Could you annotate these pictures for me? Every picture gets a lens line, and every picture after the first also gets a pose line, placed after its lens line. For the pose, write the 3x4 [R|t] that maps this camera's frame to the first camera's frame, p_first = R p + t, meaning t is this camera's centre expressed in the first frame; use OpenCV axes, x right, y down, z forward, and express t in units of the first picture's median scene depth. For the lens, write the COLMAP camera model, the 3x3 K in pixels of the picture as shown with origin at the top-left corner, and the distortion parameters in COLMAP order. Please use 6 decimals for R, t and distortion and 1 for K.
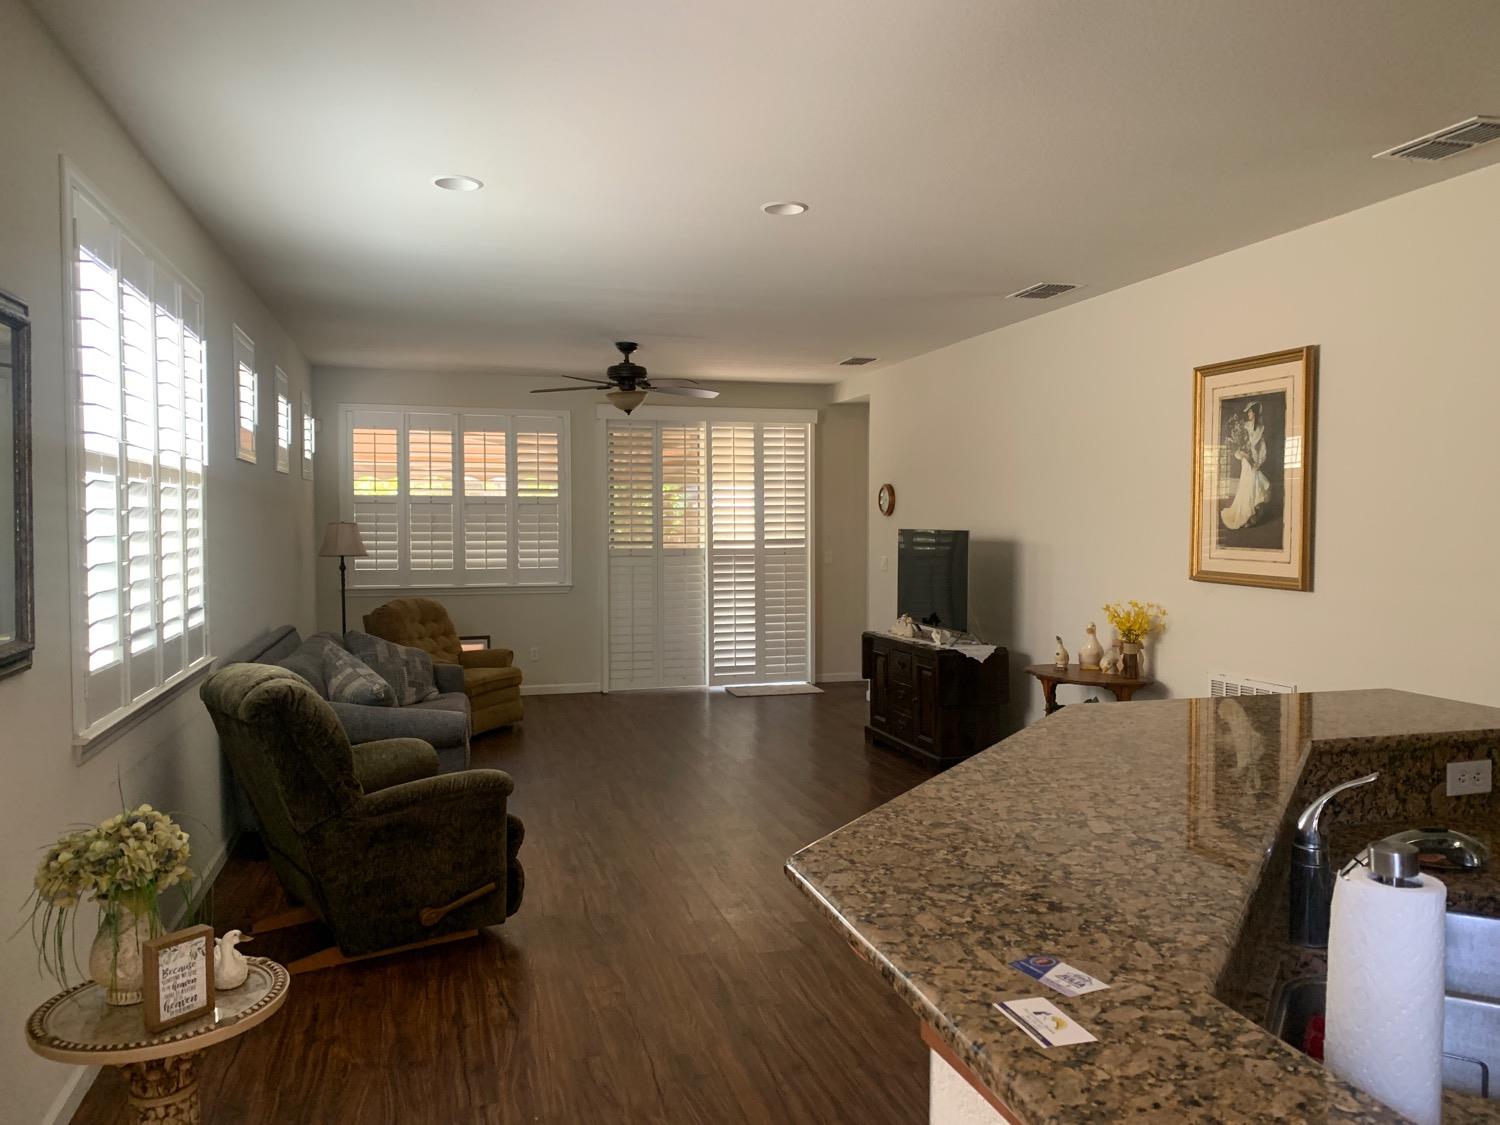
lens RADIAL K [[1164.4, 0, 757.2], [0, 1164.4, 568.2], [0, 0, 1]] dist [0.009336, -0.003166]
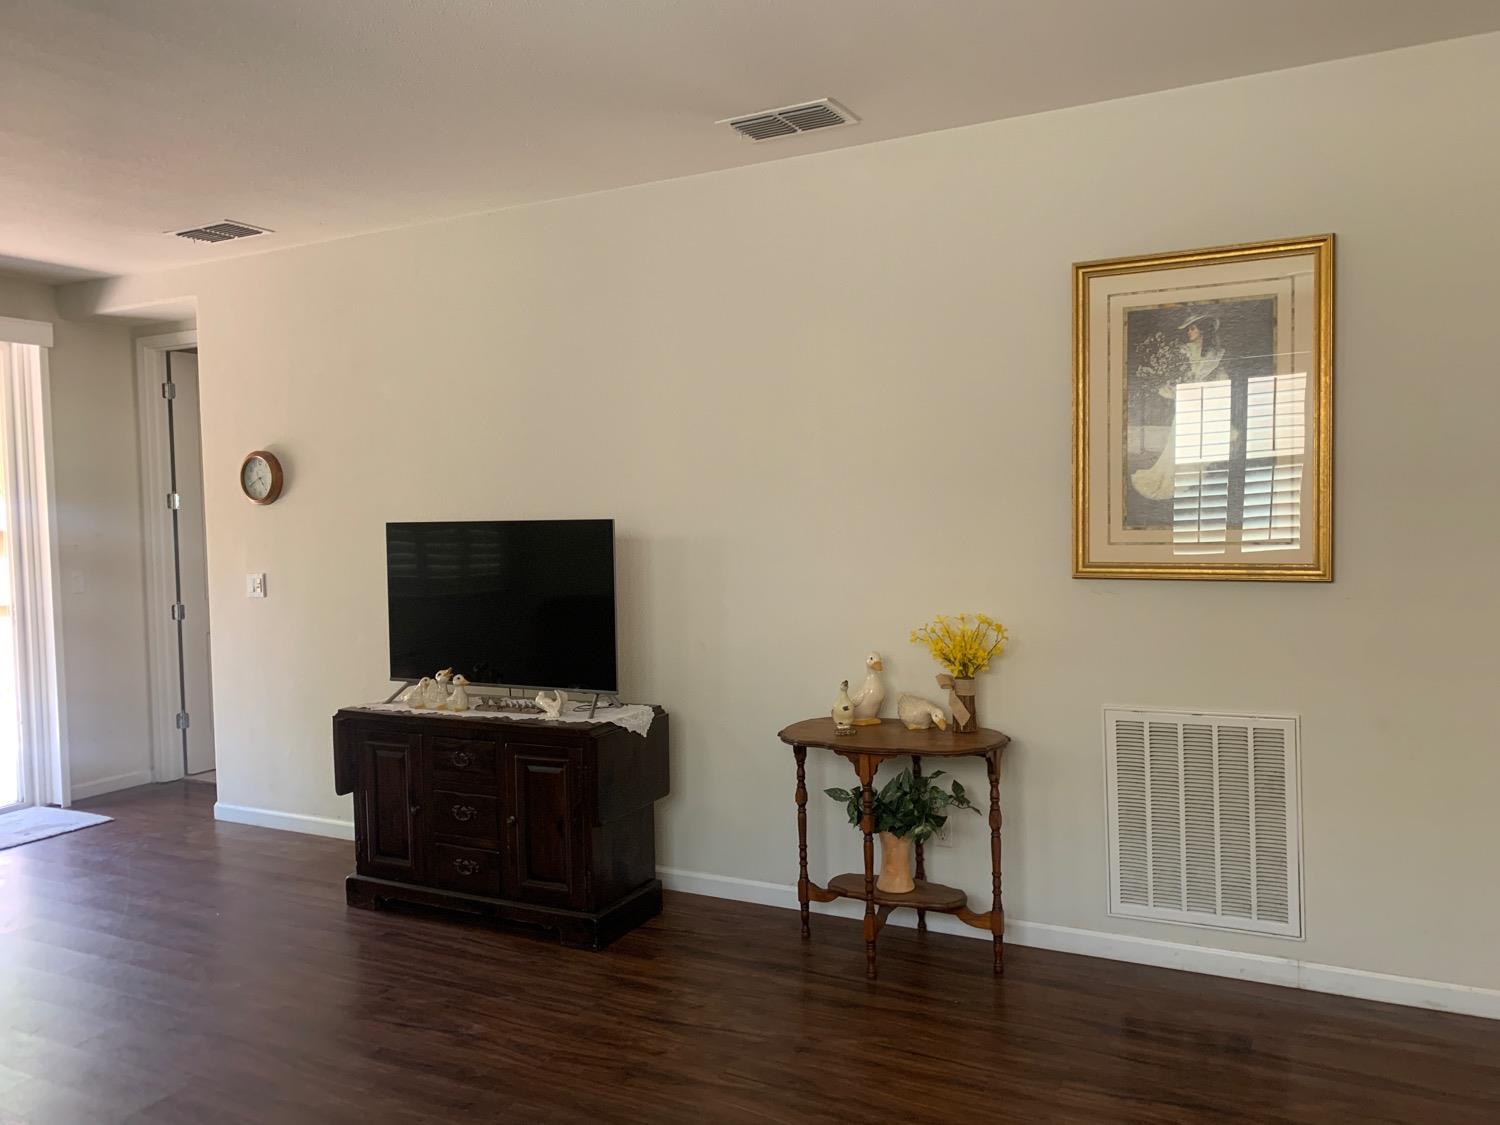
lens RADIAL K [[1163.1, 0, 817.4], [0, 1163.1, 559.7], [0, 0, 1]] dist [0.005180, -0.001010]
pose [[0.678634, -0.039356, 0.733421, -0.202959], [0.049560, 0.998741, 0.007736, -0.011986], [-0.732802, 0.031098, 0.679731, 0.591978]]
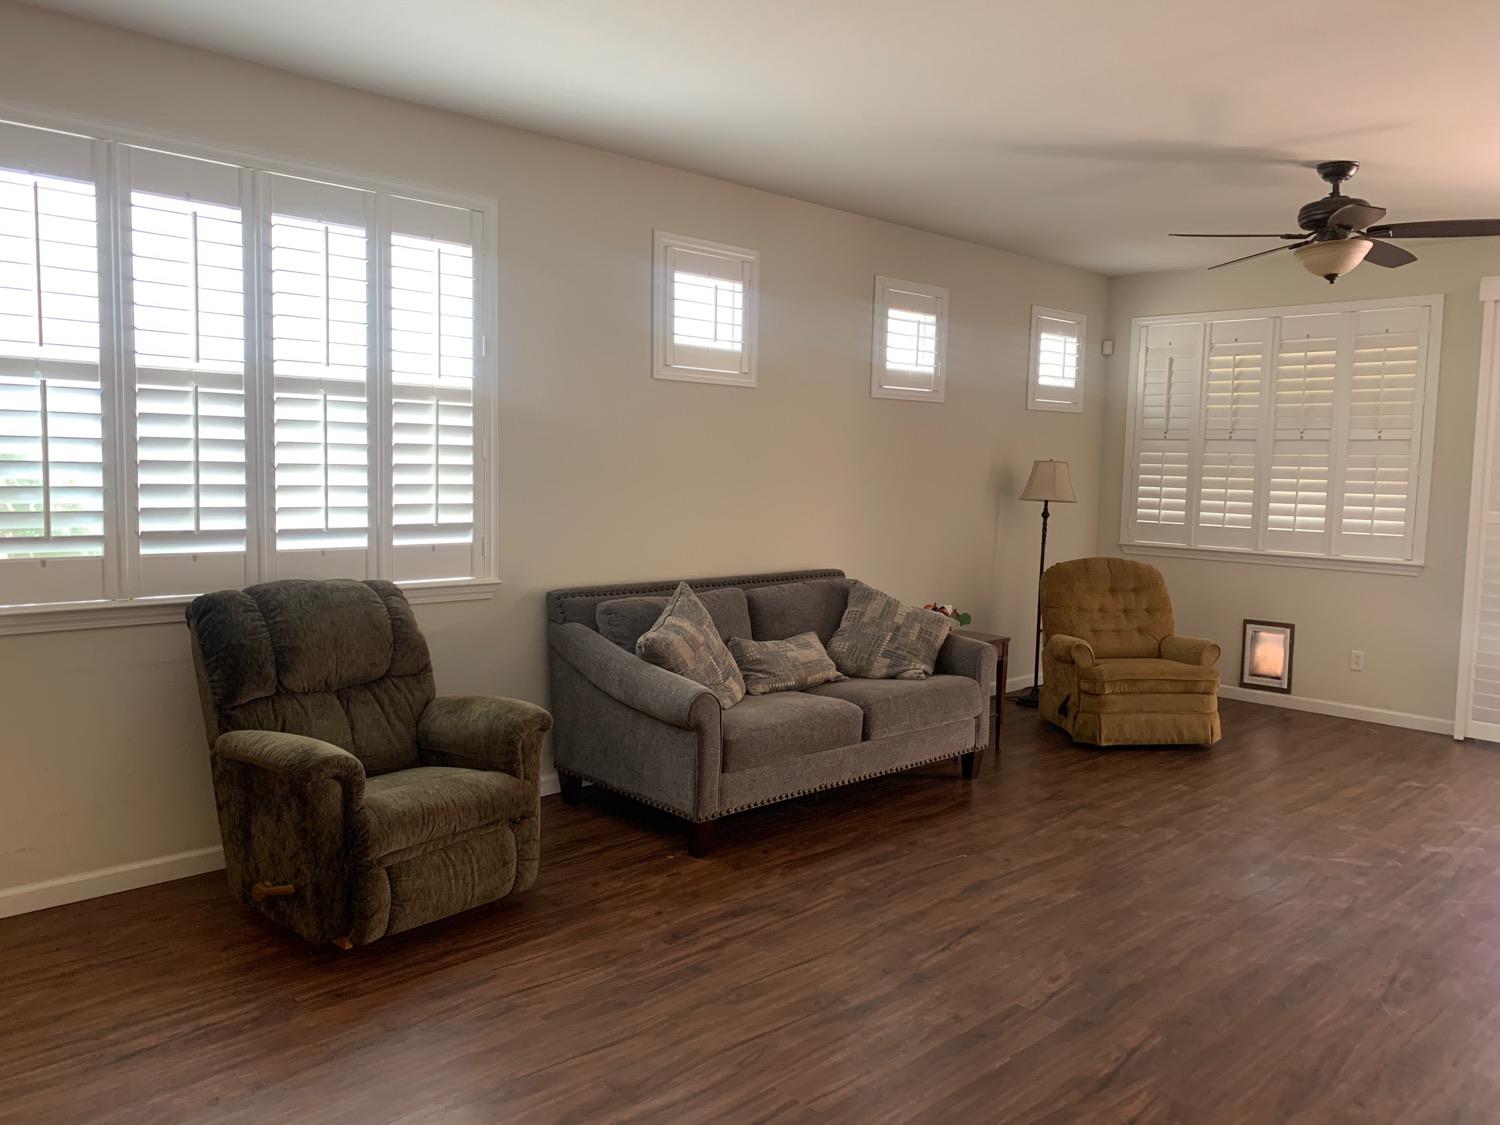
lens RADIAL K [[1164.4, 0, 757.2], [0, 1164.4, 568.2], [0, 0, 1]] dist [0.009336, -0.003166]
pose [[0.490371, 0.087363, -0.867124, 0.380494], [-0.060656, 0.995972, 0.066042, -0.006759], [0.869400, 0.020211, 0.493695, 0.584150]]
